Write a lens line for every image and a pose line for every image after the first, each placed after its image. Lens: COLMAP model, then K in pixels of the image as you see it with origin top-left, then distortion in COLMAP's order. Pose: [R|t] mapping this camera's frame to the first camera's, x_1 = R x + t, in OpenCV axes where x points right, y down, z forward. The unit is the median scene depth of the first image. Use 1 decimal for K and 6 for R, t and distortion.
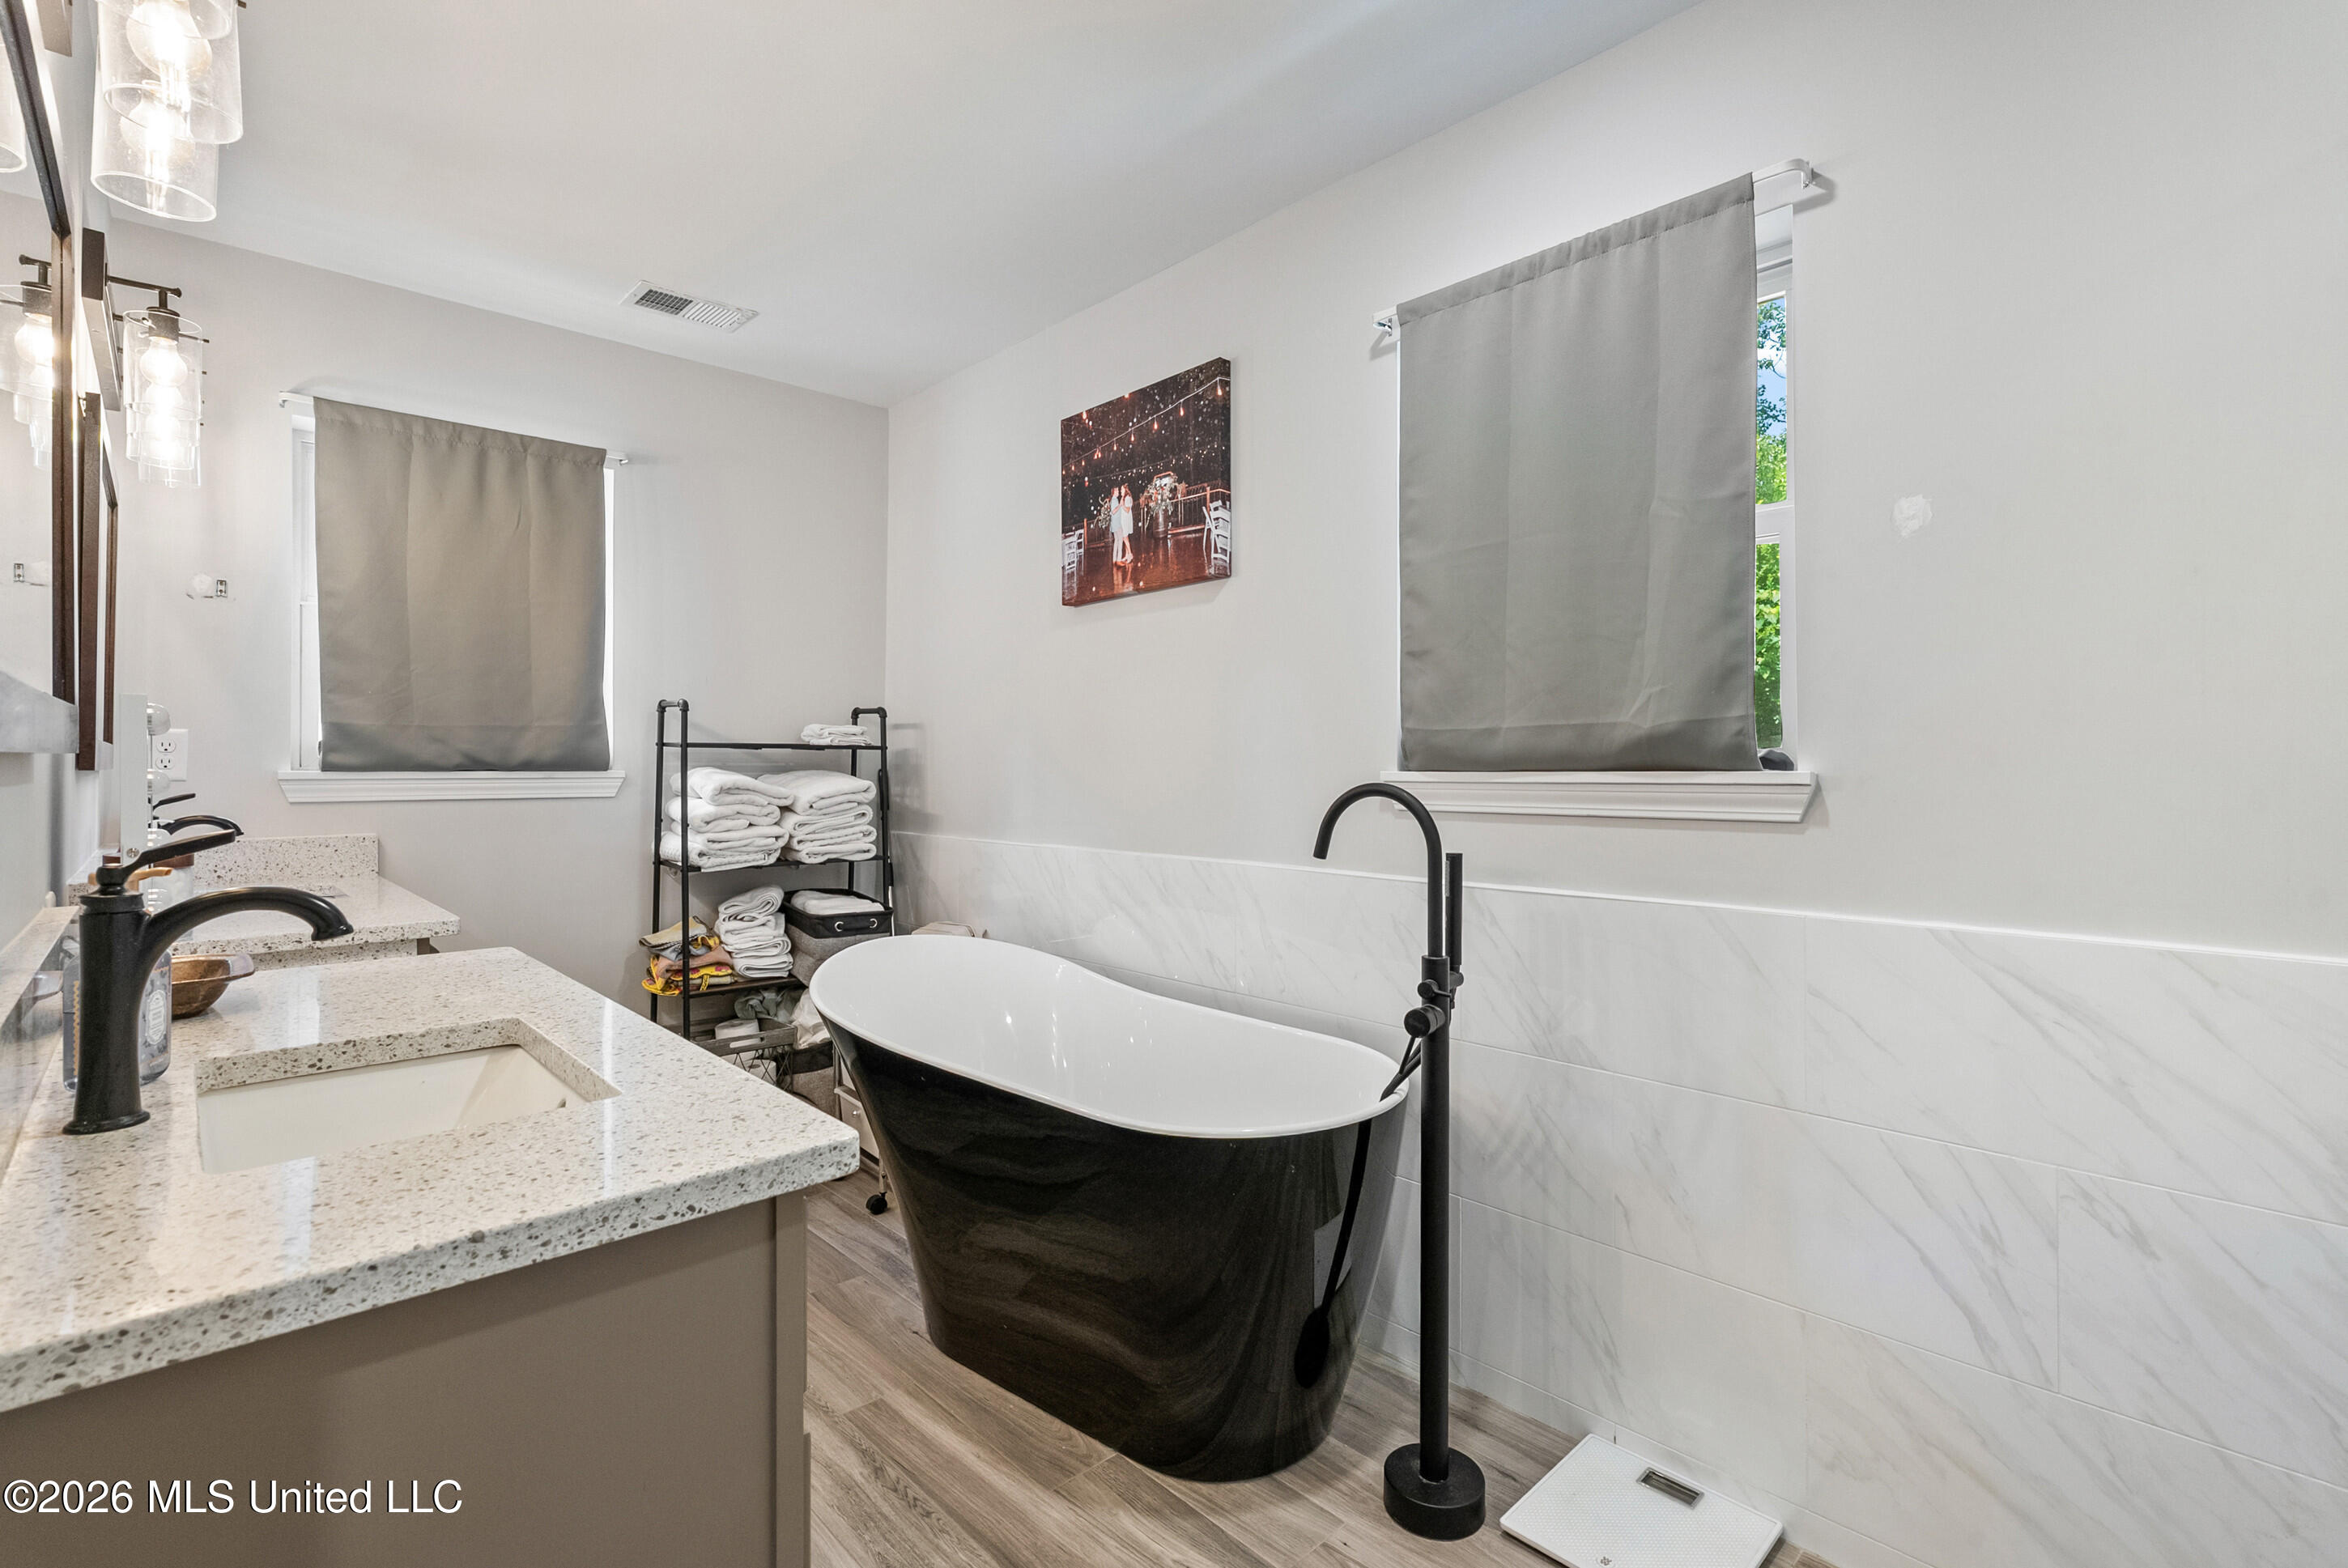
lens RADIAL K [[1060.8, 0, 1170.7], [0, 1060.8, 768.5], [0, 0, 1]] dist [-0.004867, 0.002616]
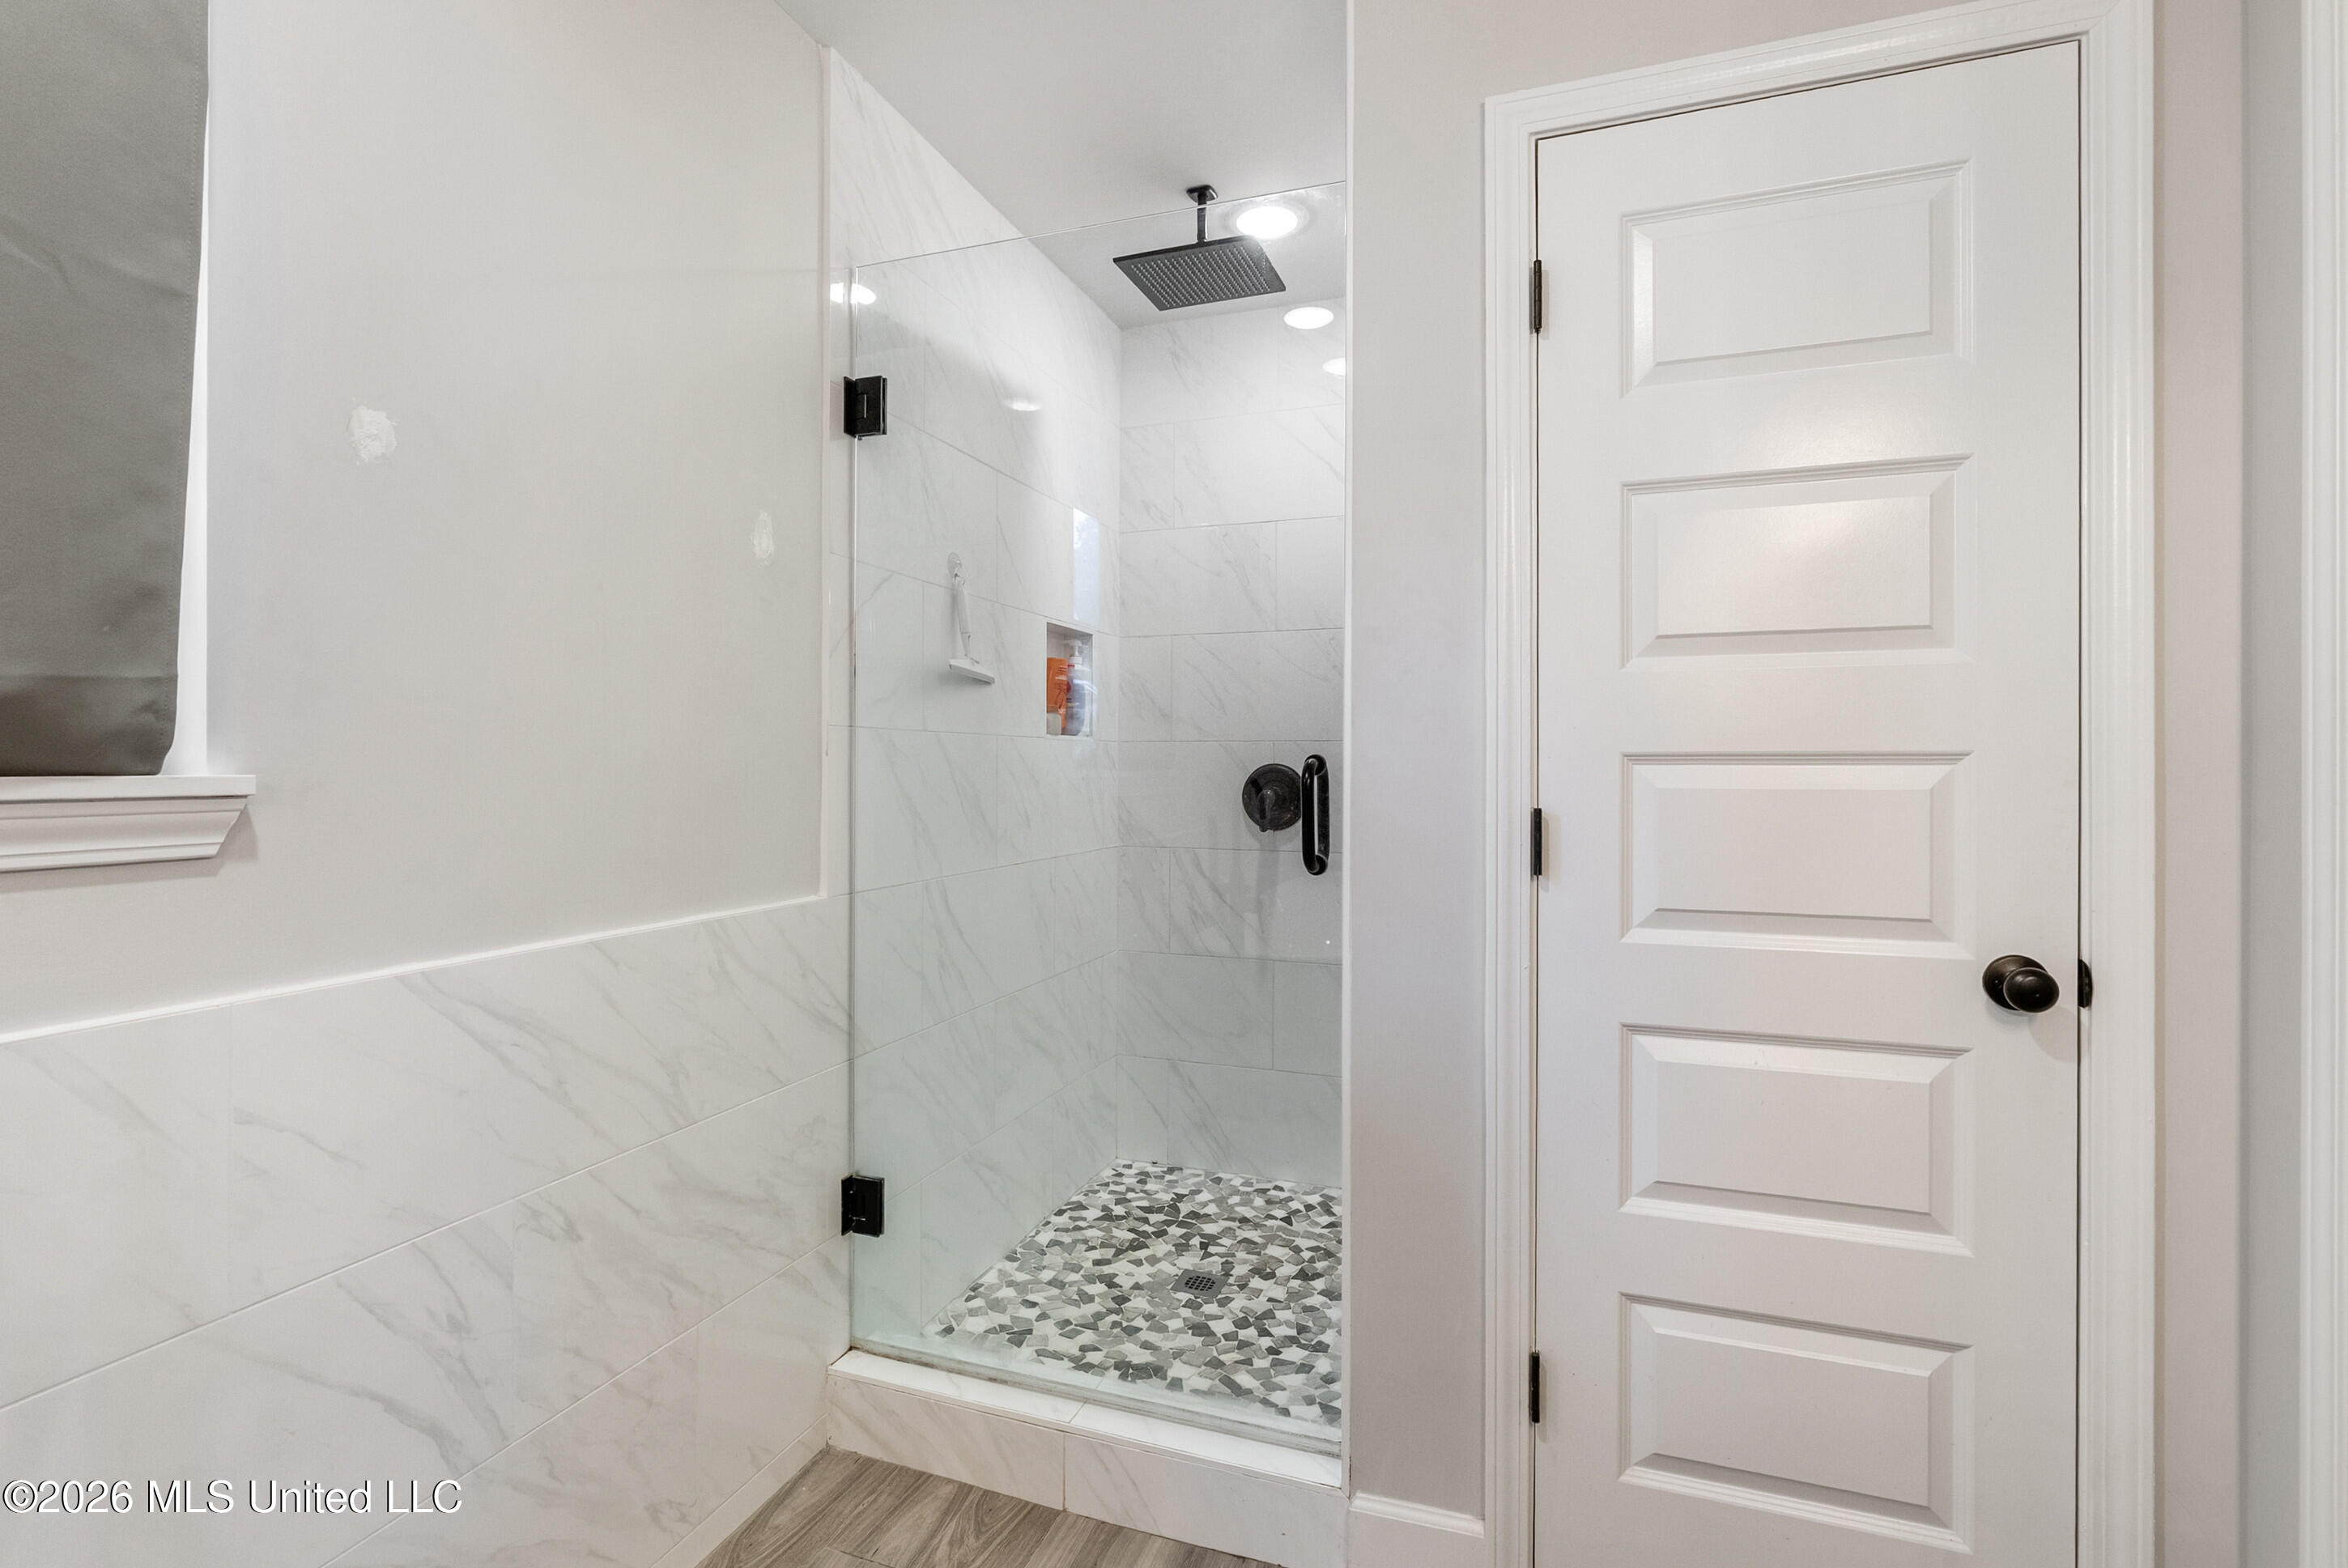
lens RADIAL K [[1060.8, 0, 1174.6], [0, 1060.8, 776.9], [0, 0, 1]] dist [-0.004867, 0.002616]
pose [[-0.445172, -0.005471, 0.895428, -0.077405], [0.002284, 0.999971, 0.007245, 0.000212], [-0.895442, 0.005271, -0.445146, 0.277022]]
